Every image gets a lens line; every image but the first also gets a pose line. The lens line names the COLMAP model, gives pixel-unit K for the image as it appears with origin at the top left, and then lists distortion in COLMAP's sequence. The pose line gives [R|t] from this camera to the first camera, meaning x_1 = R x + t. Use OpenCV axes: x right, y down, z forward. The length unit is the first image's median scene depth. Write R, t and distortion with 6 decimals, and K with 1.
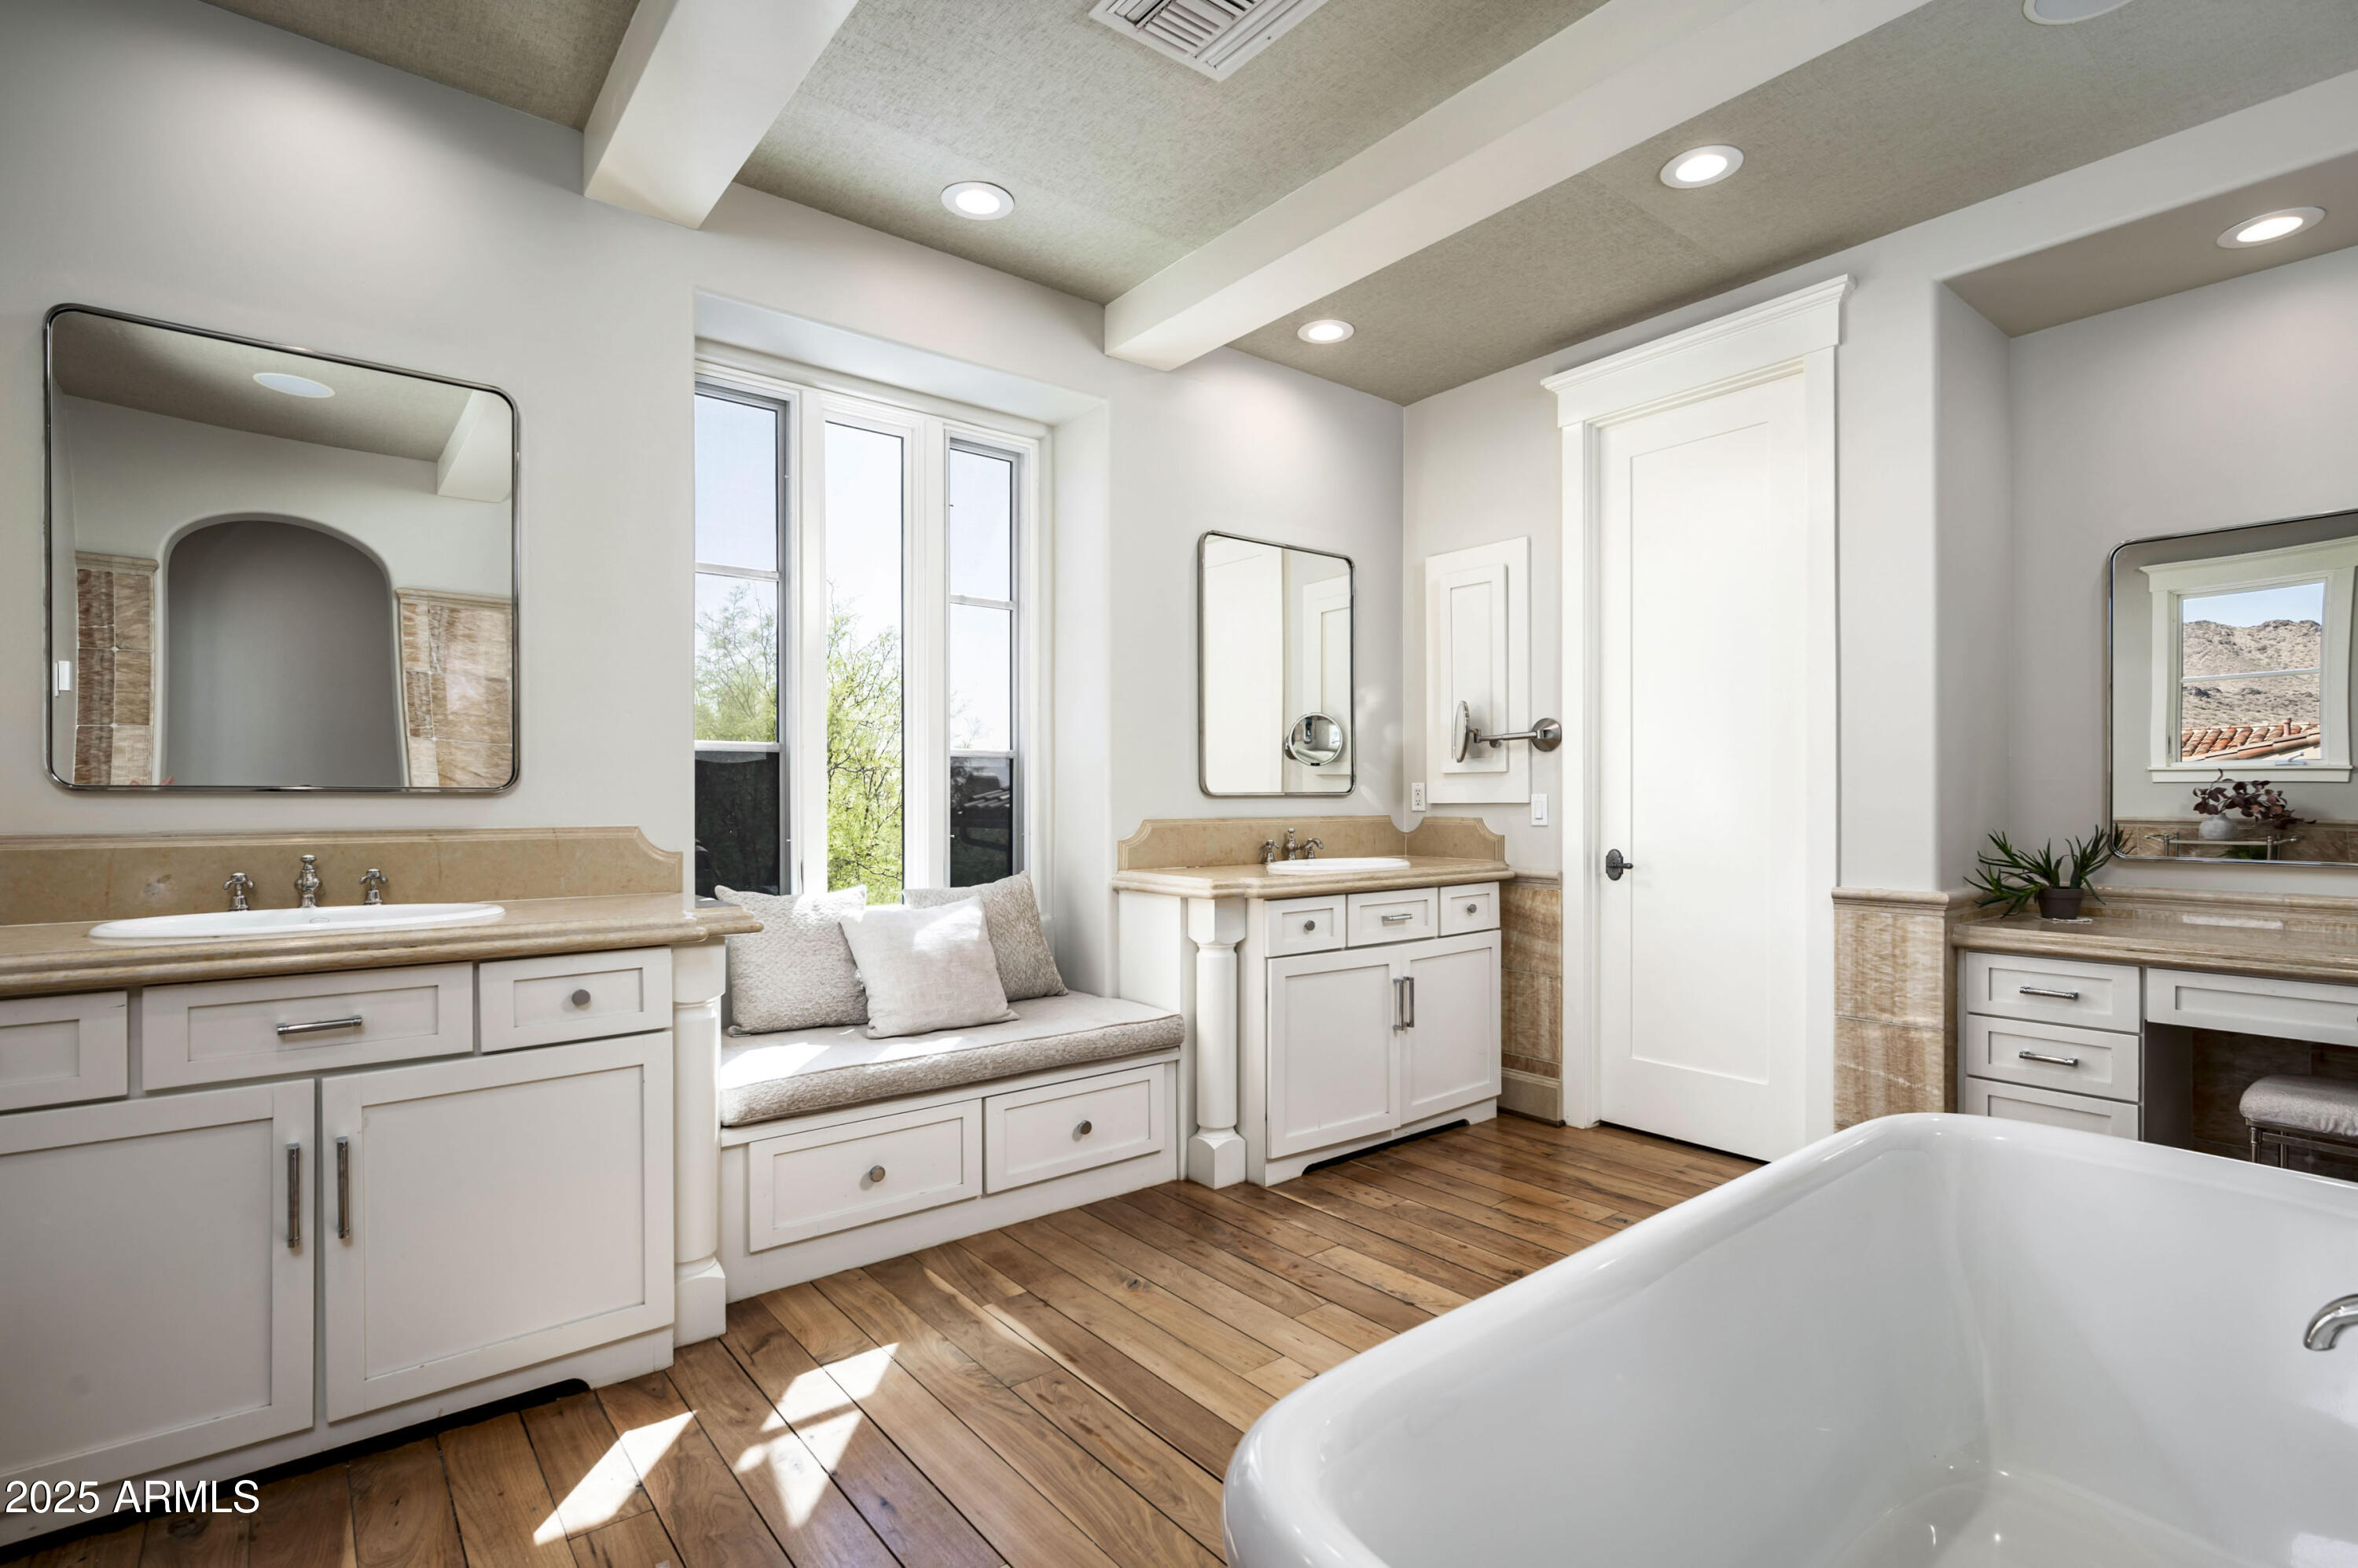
lens RADIAL K [[1104.8, 0, 1180.4], [0, 1104.8, 800.5], [0, 0, 1]] dist [-0.001059, -0.000648]
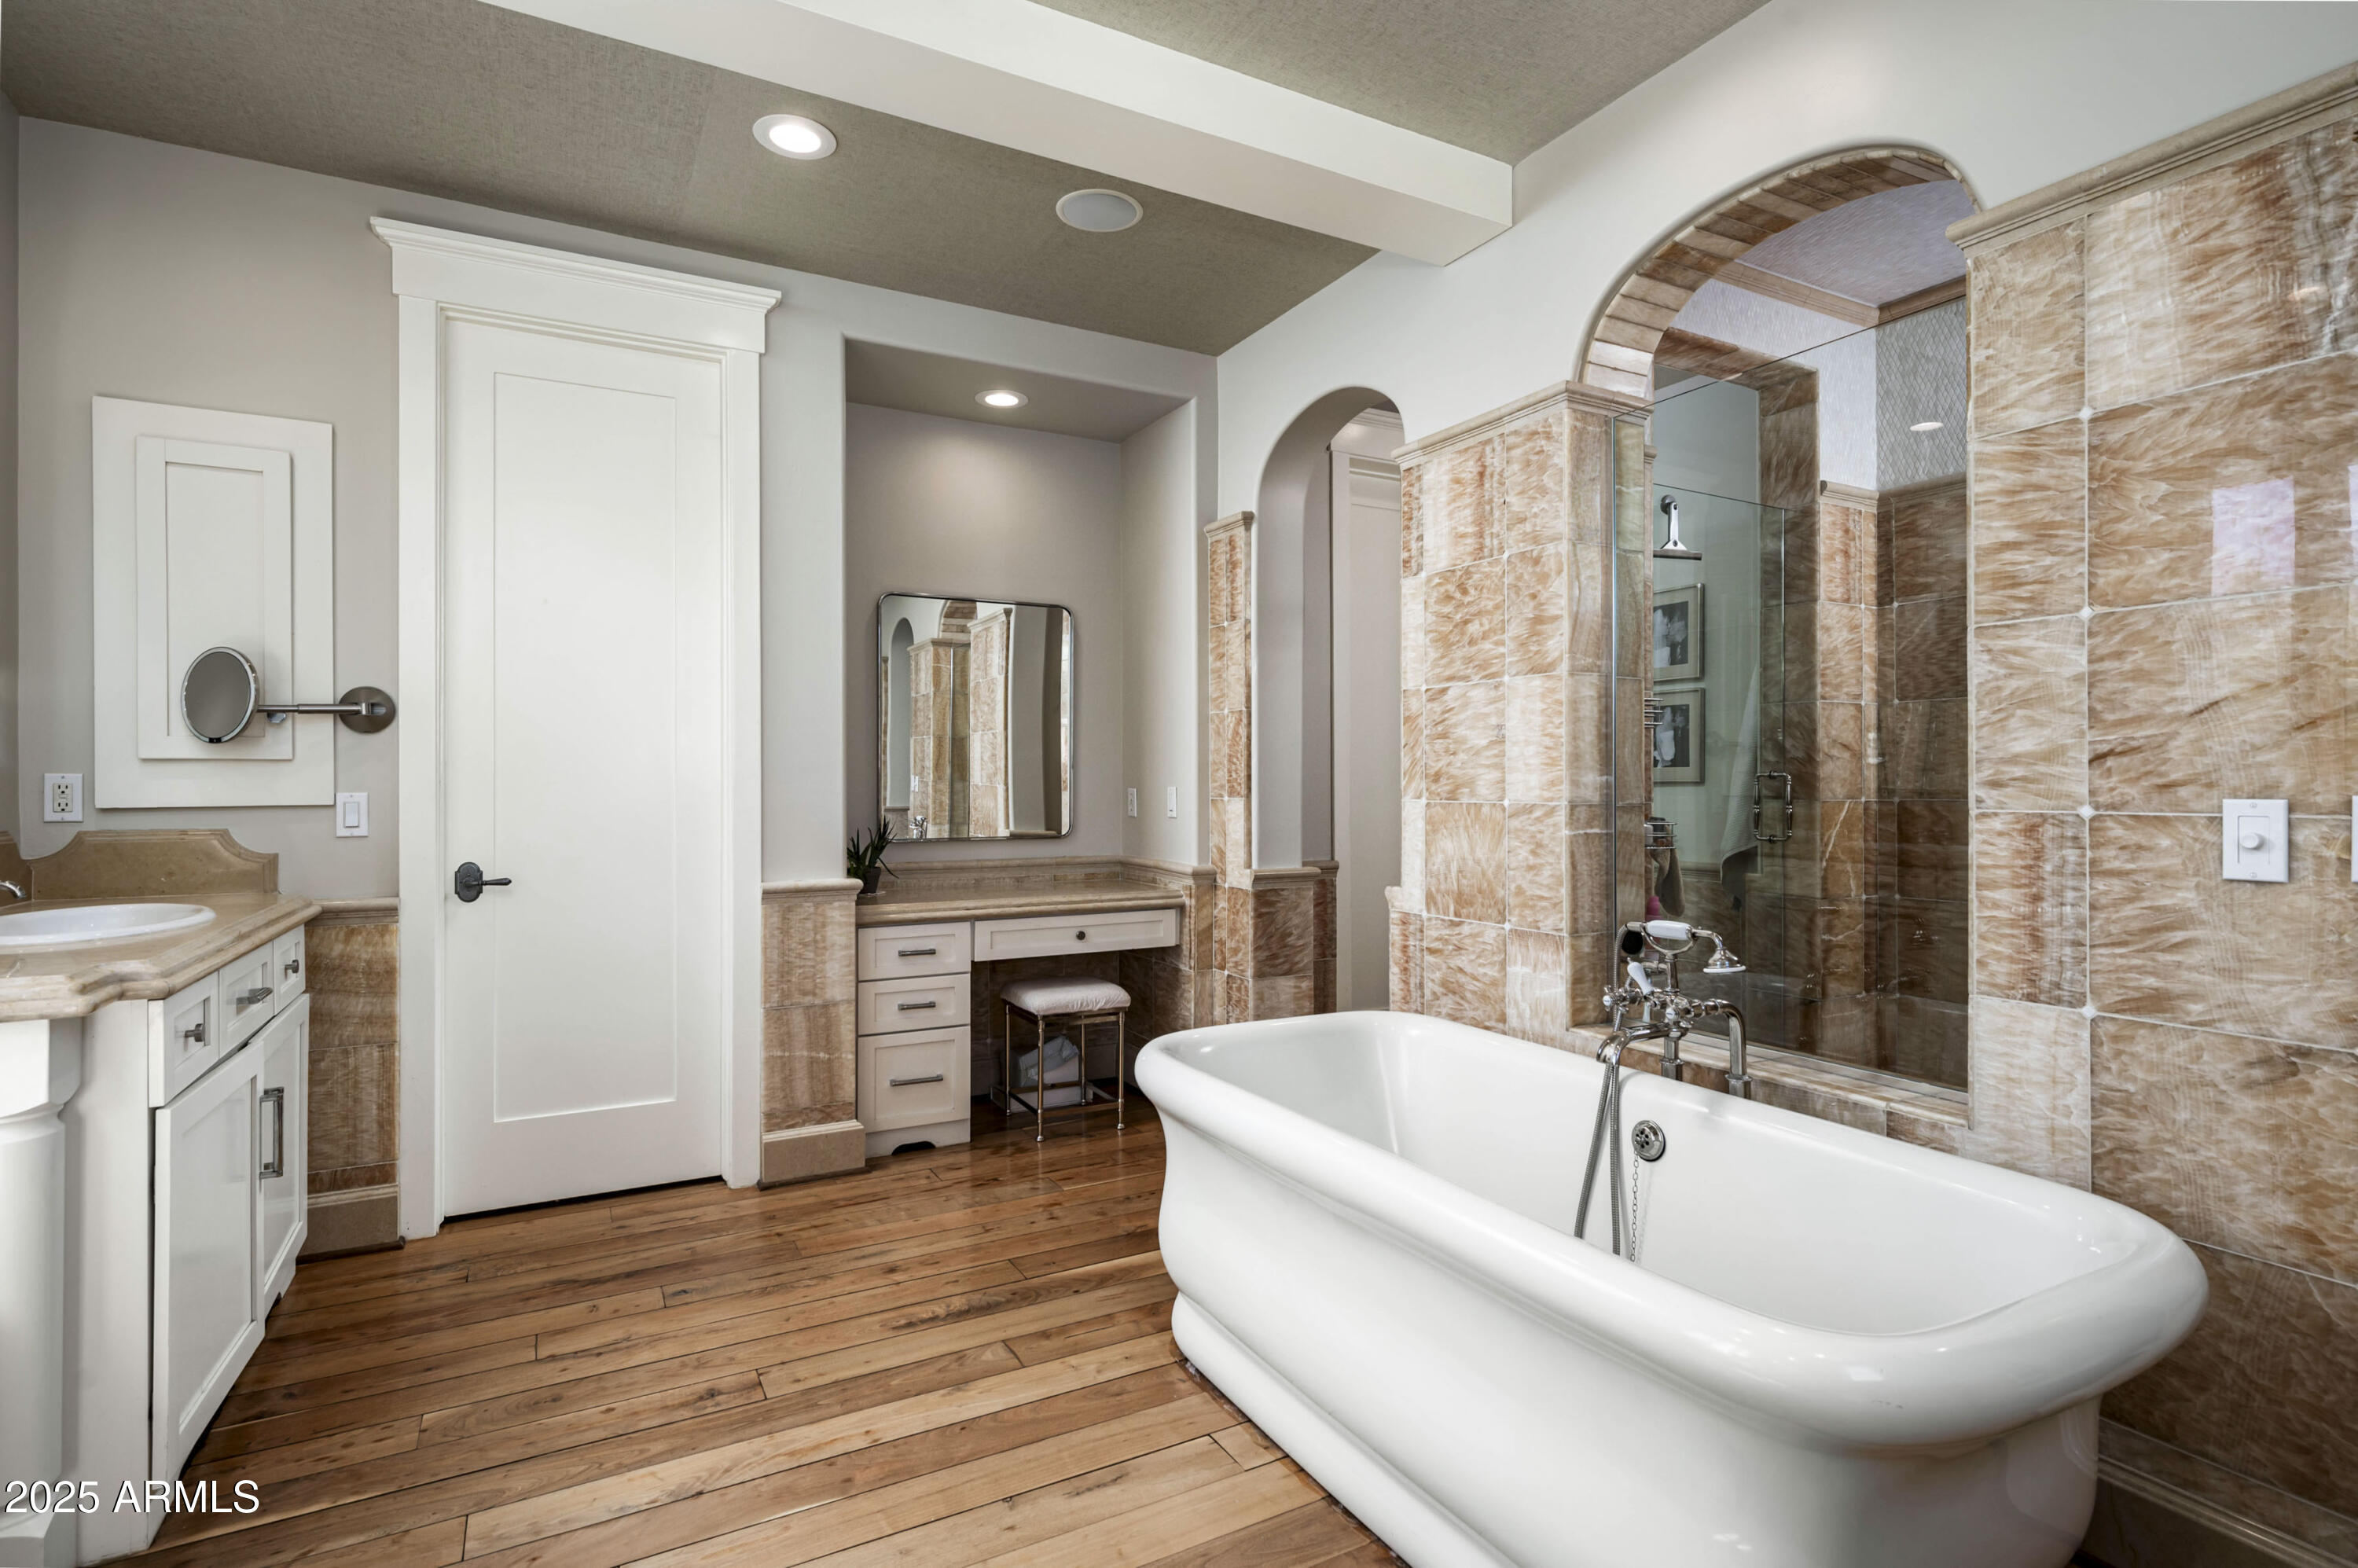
lens RADIAL K [[1147.6, 0, 1181.2], [0, 1147.6, 773.8], [0, 0, 1]] dist [-0.001293, 0.000241]
pose [[0.178554, 0.009498, 0.983884, -0.330559], [0.003821, 0.999939, -0.010346, -0.008533], [-0.983923, 0.005607, 0.178507, 0.371413]]
